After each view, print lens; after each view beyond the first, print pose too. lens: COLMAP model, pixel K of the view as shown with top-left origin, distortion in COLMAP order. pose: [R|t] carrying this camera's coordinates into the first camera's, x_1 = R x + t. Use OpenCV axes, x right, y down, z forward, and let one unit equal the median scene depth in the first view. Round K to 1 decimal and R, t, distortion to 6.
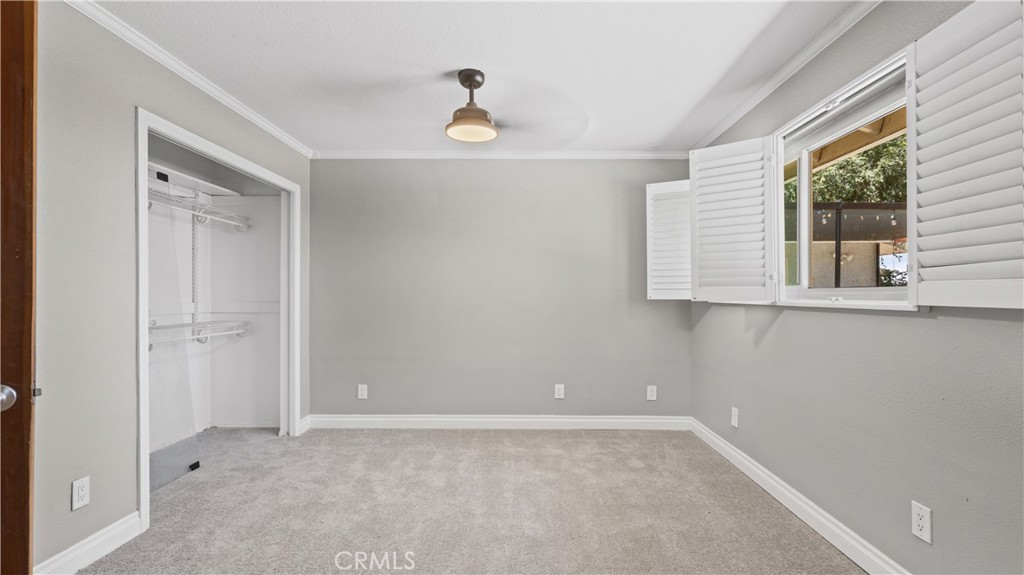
lens RADIAL K [[465.4, 0, 518.9], [0, 465.4, 292.3], [0, 0, 1]] dist [-0.000966, 0.000486]
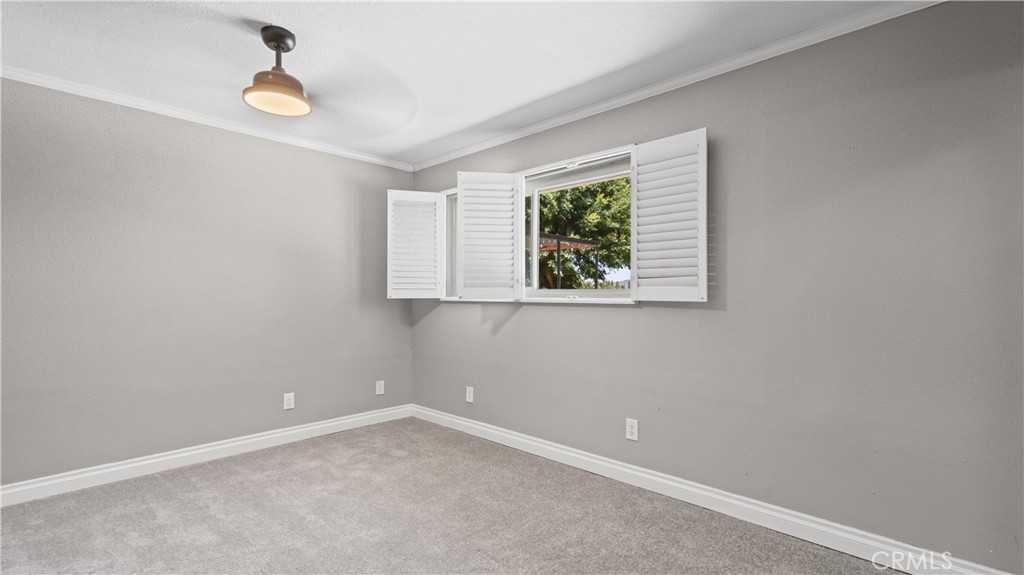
lens RADIAL K [[459.9, 0, 505.9], [0, 459.9, 290.7], [0, 0, 1]] dist [-0.001299, 0.000209]
pose [[0.686320, 0.004869, 0.727283, -0.362267], [-0.003930, 0.999988, -0.002986, -0.000718], [-0.727289, -0.000809, 0.686331, 0.107291]]
